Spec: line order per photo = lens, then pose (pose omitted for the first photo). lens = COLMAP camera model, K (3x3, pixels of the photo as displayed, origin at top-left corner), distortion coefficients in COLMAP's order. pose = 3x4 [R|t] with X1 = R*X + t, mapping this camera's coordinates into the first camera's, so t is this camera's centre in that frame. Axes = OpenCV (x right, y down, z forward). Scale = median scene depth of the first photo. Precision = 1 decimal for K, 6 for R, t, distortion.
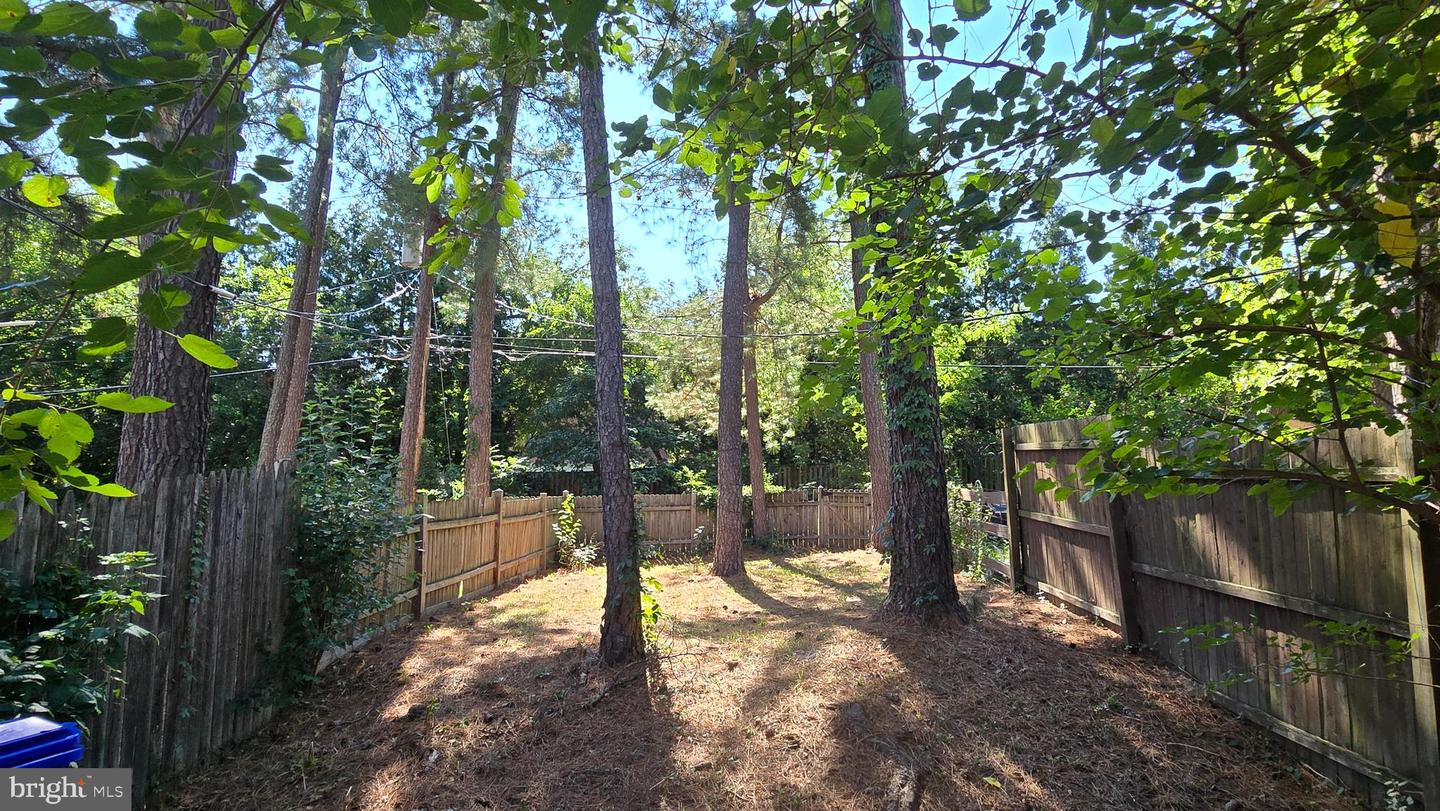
lens RADIAL K [[694.9, 0, 728.4], [0, 694.9, 408.3], [0, 0, 1]] dist [-0.002559, 0.000325]
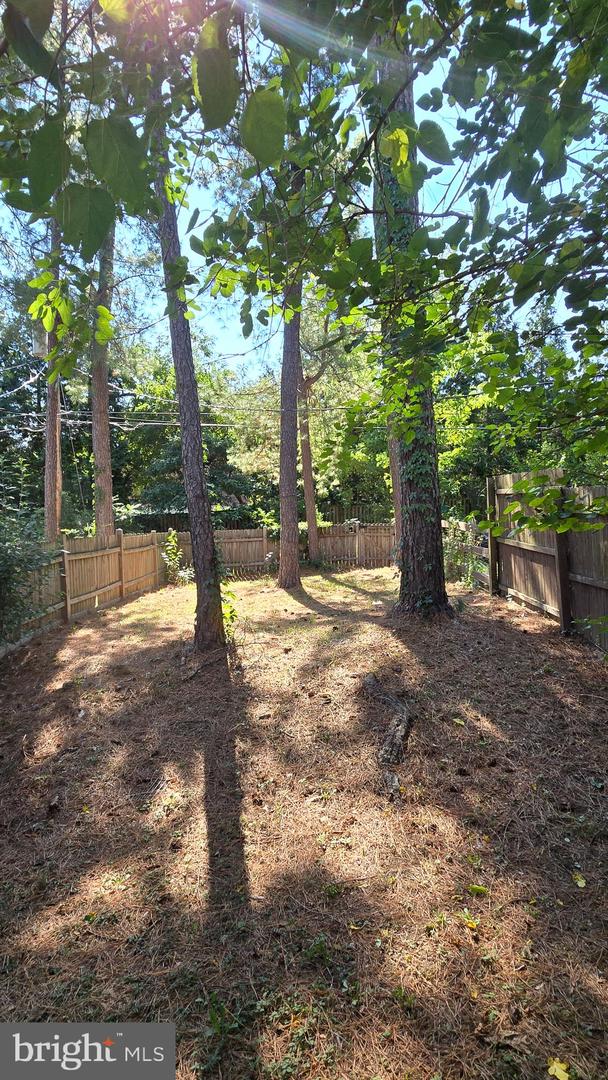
lens RADIAL K [[521.2, 0, 297.3], [0, 521.2, 541.5], [0, 0, 1]] dist [-0.002559, 0.000325]
pose [[0.999785, -0.020267, 0.004421, 0.015886], [0.019380, 0.988597, 0.149332, -0.006153], [-0.007397, -0.149215, 0.988777, -0.016152]]
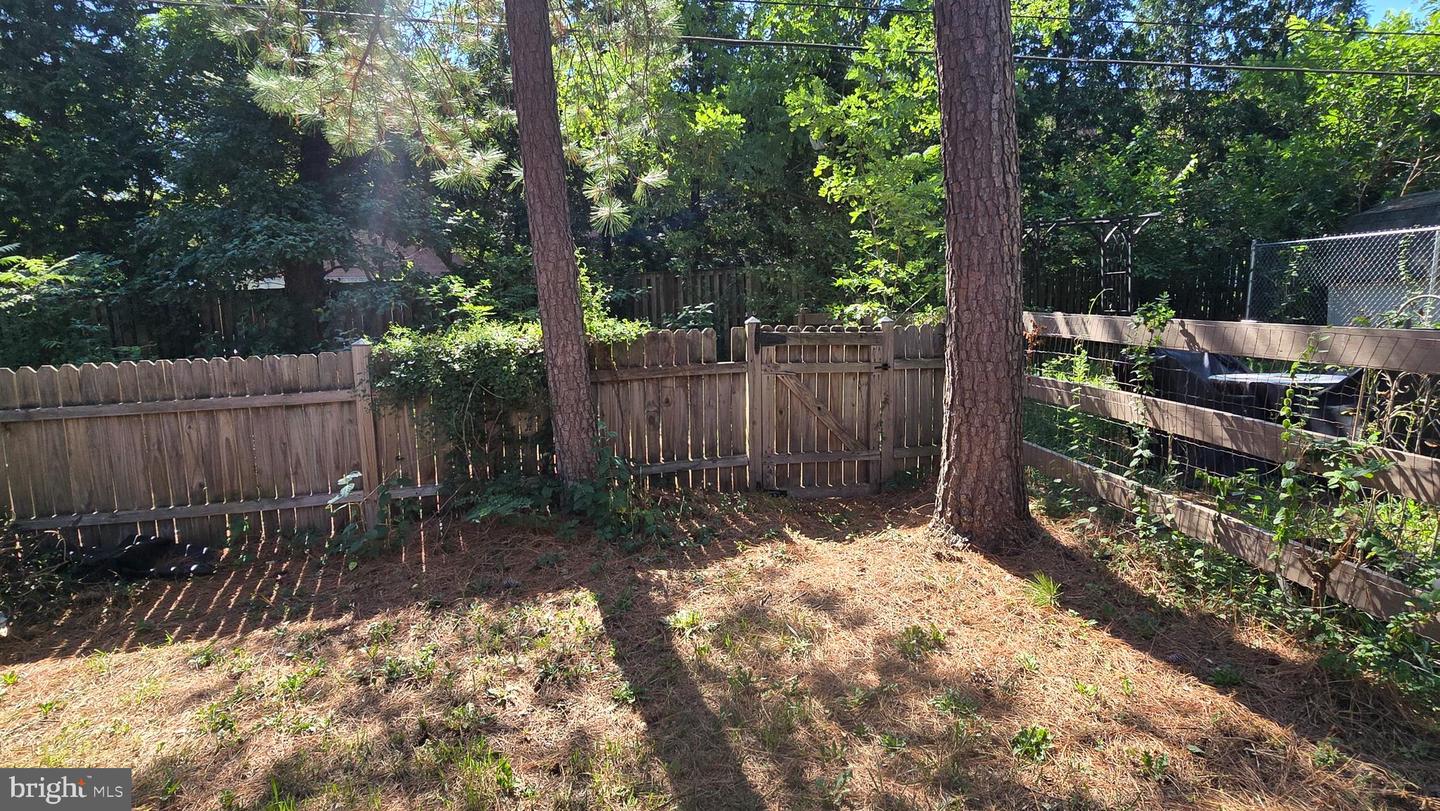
lens RADIAL K [[694.9, 0, 721.6], [0, 694.9, 399.0], [0, 0, 1]] dist [-0.002559, 0.000325]
pose [[0.978375, -0.049603, 0.200801, 0.087081], [-0.001551, 0.969032, 0.246931, 0.122592], [-0.206831, -0.241903, 0.948000, 1.239345]]
